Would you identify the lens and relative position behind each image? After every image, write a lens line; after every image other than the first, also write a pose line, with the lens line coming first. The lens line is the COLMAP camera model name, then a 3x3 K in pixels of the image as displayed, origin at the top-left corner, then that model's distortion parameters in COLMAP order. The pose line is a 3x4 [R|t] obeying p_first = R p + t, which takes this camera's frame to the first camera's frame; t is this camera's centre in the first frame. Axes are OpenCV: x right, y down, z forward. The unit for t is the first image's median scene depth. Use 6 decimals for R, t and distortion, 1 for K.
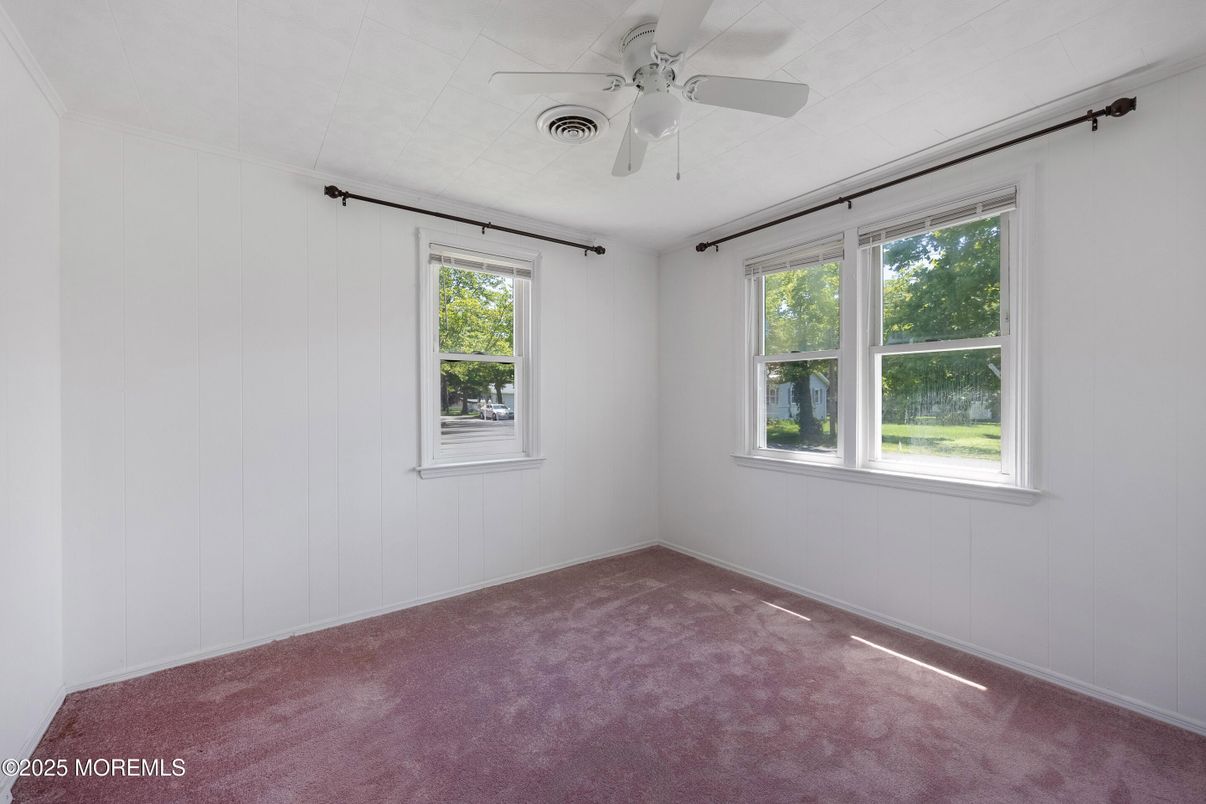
lens RADIAL K [[457.2, 0, 597.9], [0, 457.2, 401.2], [0, 0, 1]] dist [-0.006120, -0.000174]
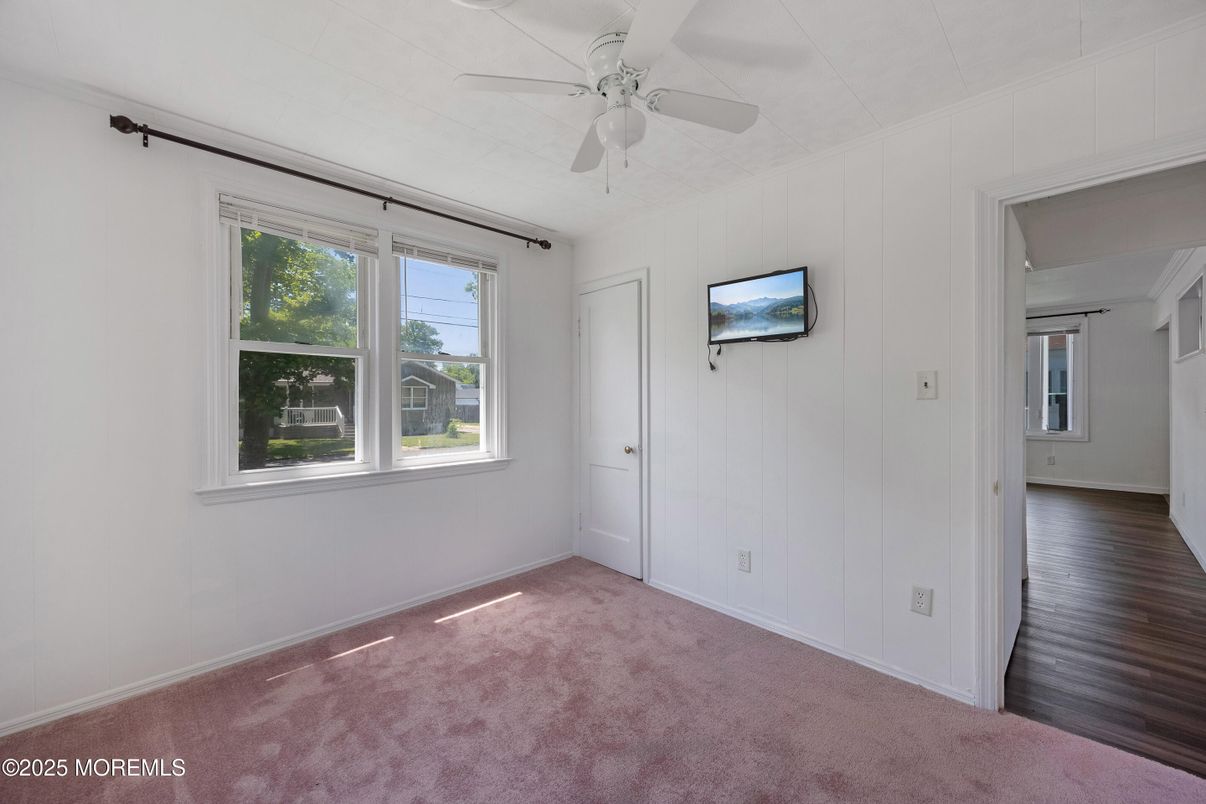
lens RADIAL K [[457.2, 0, 605.2], [0, 457.2, 399.5], [0, 0, 1]] dist [-0.006120, -0.000174]
pose [[-0.118284, 0.001948, 0.992978, -0.556837], [0.007253, 0.999973, -0.001098, -0.003794], [-0.992953, 0.007072, -0.118295, 0.725327]]
